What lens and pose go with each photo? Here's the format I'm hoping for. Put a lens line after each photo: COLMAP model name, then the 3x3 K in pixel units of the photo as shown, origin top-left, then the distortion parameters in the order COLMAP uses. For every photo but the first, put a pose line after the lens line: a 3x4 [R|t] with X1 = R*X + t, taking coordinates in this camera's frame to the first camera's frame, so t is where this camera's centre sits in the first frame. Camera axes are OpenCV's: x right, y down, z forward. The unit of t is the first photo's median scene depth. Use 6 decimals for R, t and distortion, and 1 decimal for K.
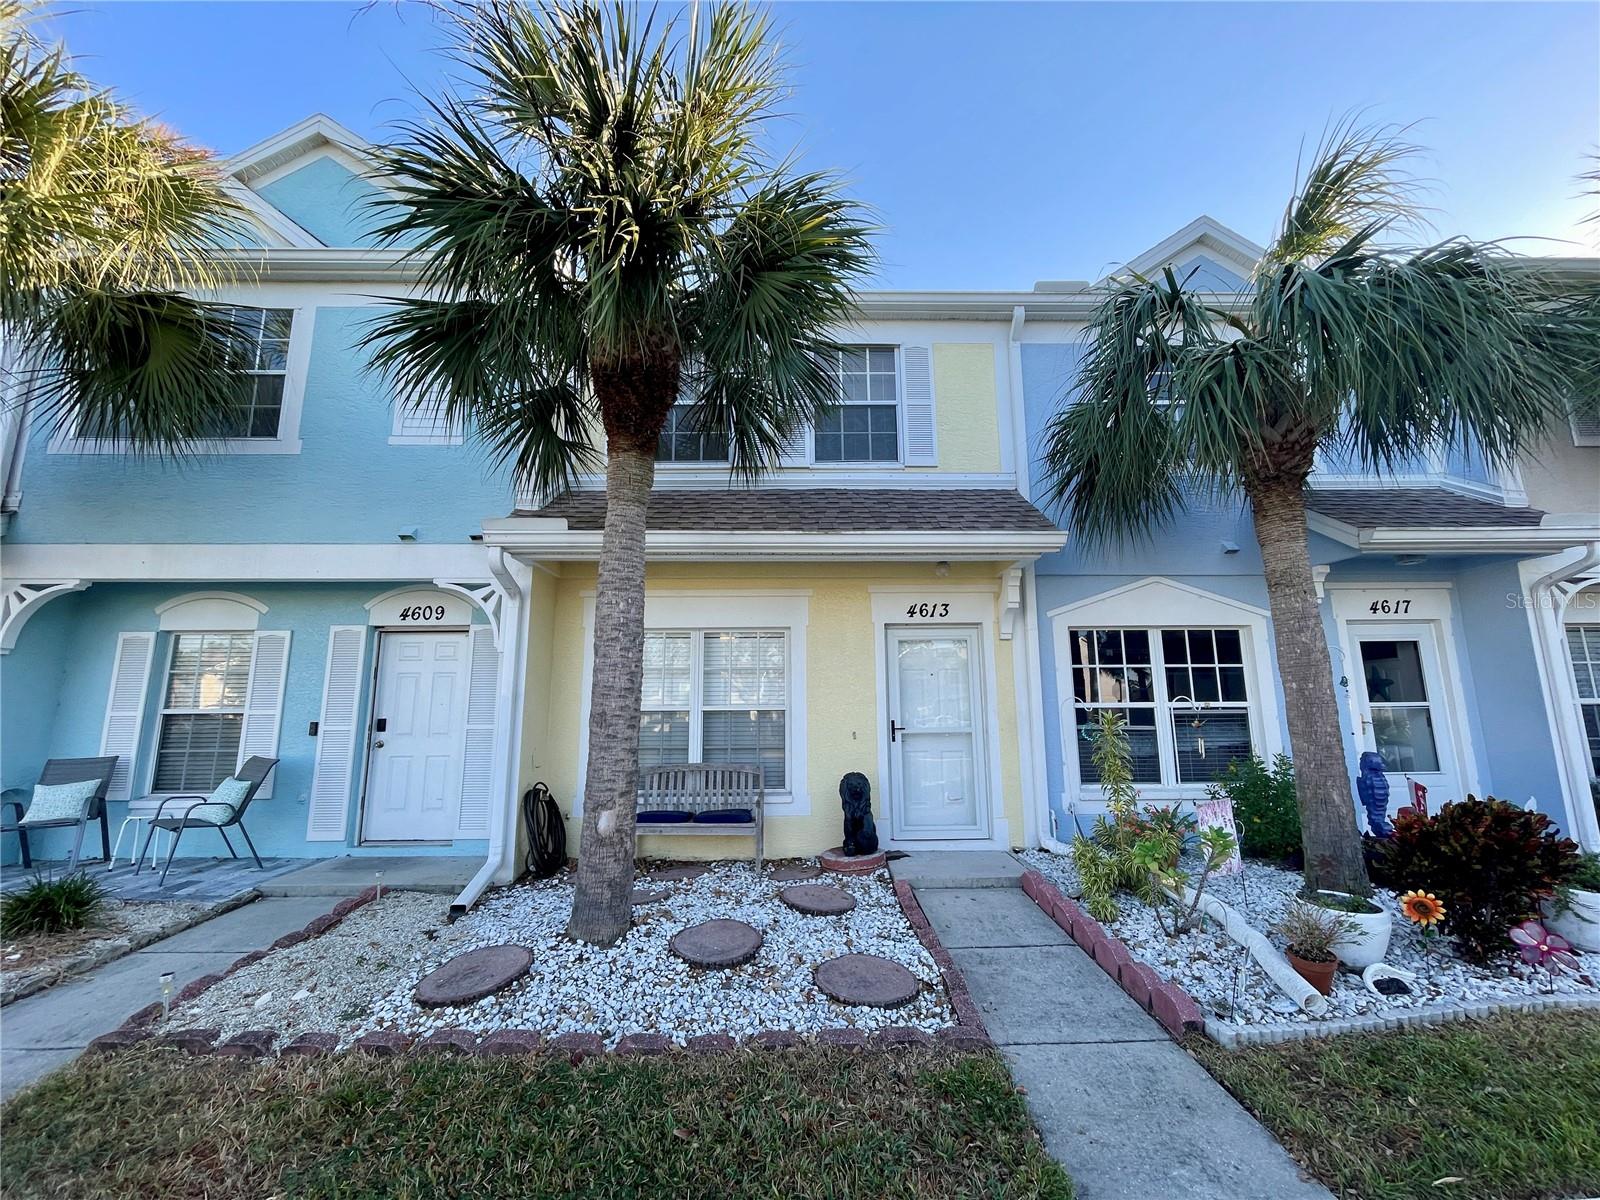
lens RADIAL K [[645.9, 0, 803.7], [0, 645.9, 600.9], [0, 0, 1]] dist [-0.002067, -0.000812]
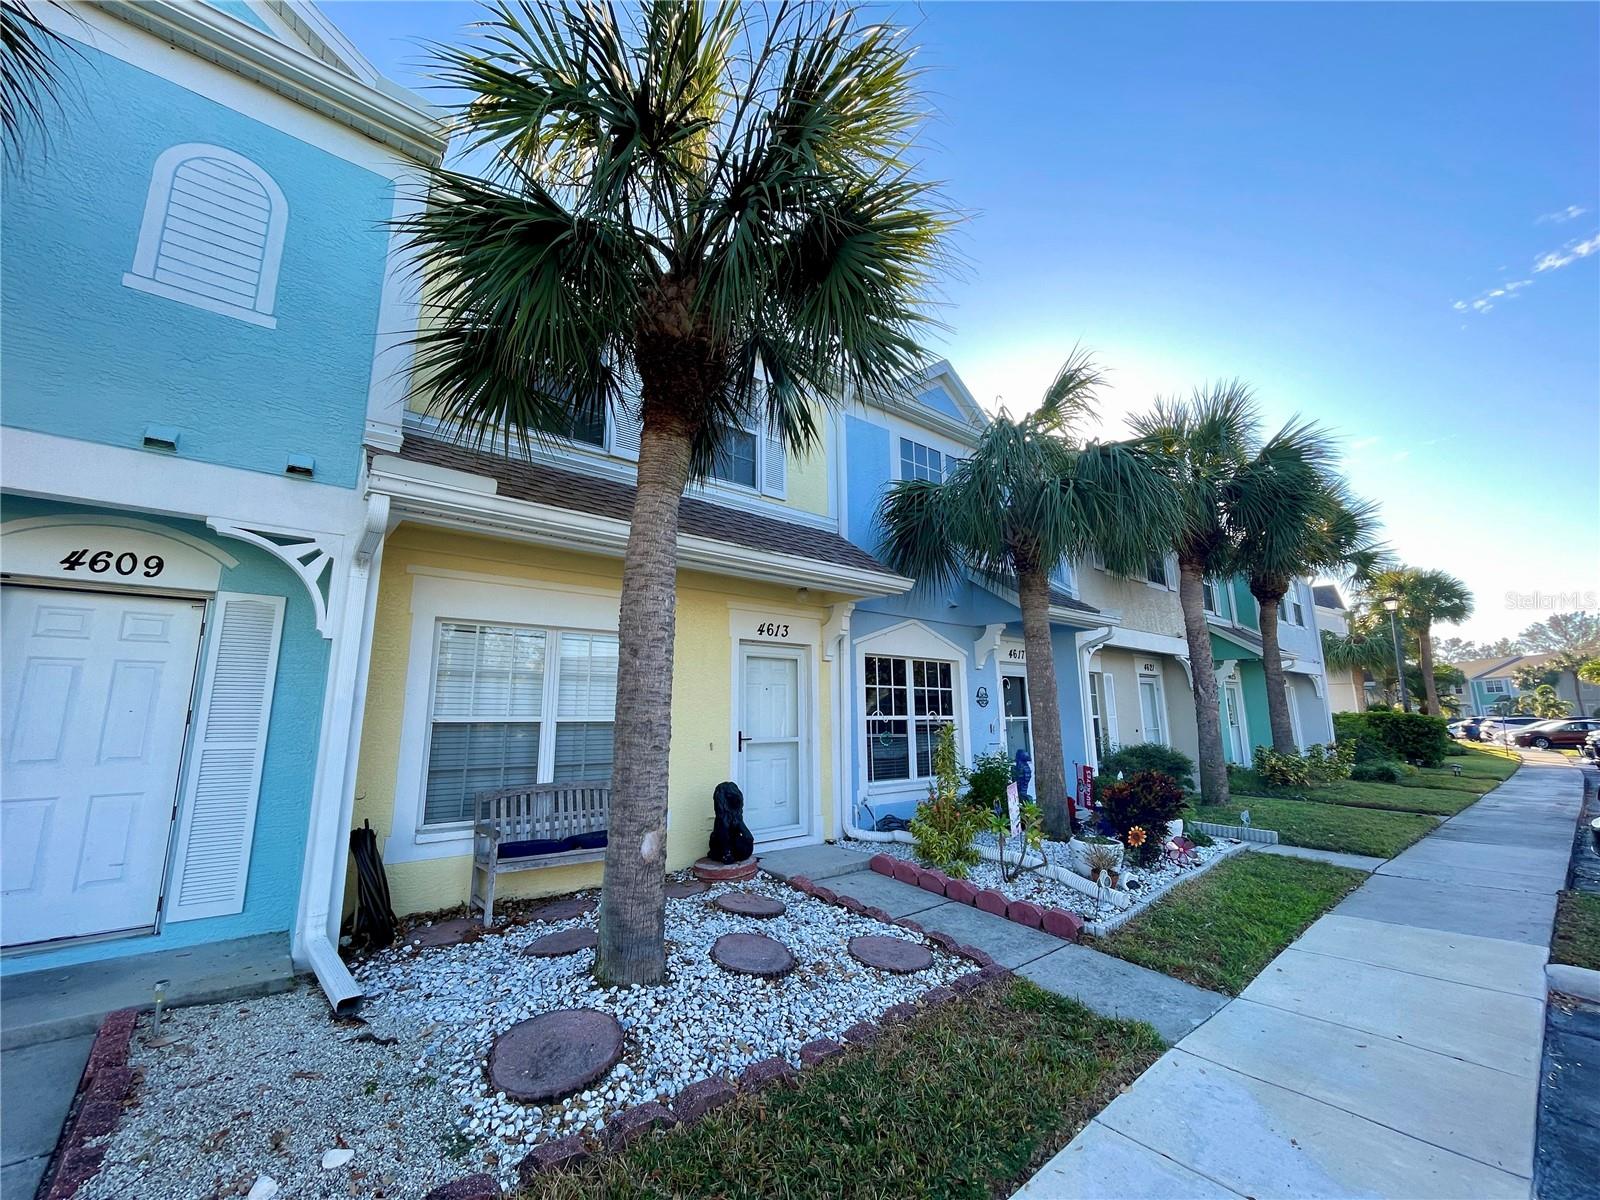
lens RADIAL K [[645.9, 0, 806.0], [0, 645.9, 598.4], [0, 0, 1]] dist [-0.002067, -0.000812]
pose [[0.782018, 0.117507, 0.612078, -0.474591], [-0.100628, 0.992986, -0.062067, 0.025902], [-0.615078, -0.013055, 0.788358, 0.113793]]
